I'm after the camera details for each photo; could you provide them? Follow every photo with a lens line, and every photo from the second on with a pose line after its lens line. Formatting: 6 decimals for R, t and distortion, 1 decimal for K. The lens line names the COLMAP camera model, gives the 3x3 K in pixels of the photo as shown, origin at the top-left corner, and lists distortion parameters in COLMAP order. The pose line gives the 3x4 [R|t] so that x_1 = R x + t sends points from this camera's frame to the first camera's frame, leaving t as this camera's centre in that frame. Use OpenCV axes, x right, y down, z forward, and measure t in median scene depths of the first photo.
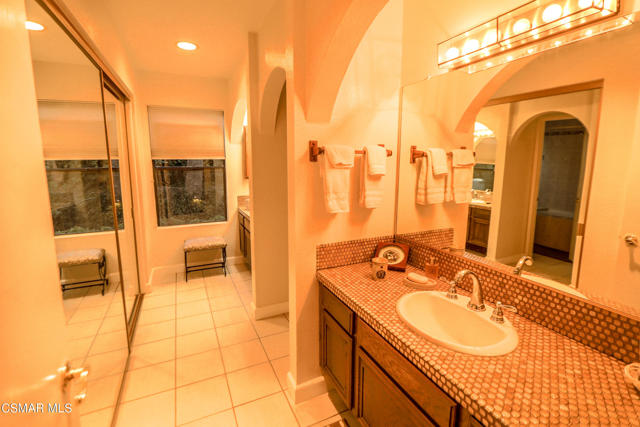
lens RADIAL K [[296.3, 0, 321.3], [0, 296.3, 200.4], [0, 0, 1]] dist [-0.005692, -0.000770]
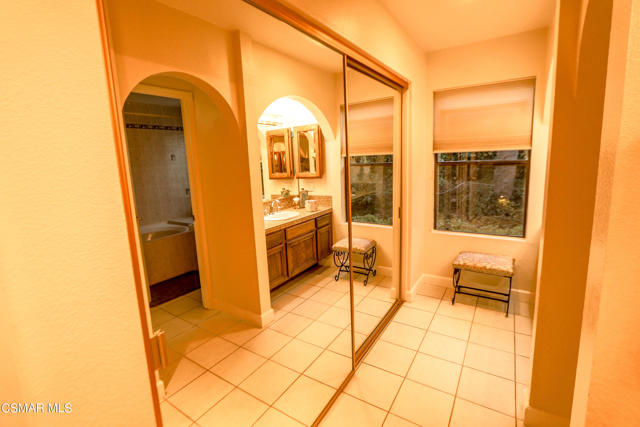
lens RADIAL K [[296.3, 0, 321.3], [0, 296.3, 200.4], [0, 0, 1]] dist [-0.005692, -0.000770]
pose [[0.526992, 0.102245, -0.843697, 0.006671], [-0.080203, 0.994289, 0.070398, -0.032727], [0.846077, 0.030568, 0.532183, 0.244796]]
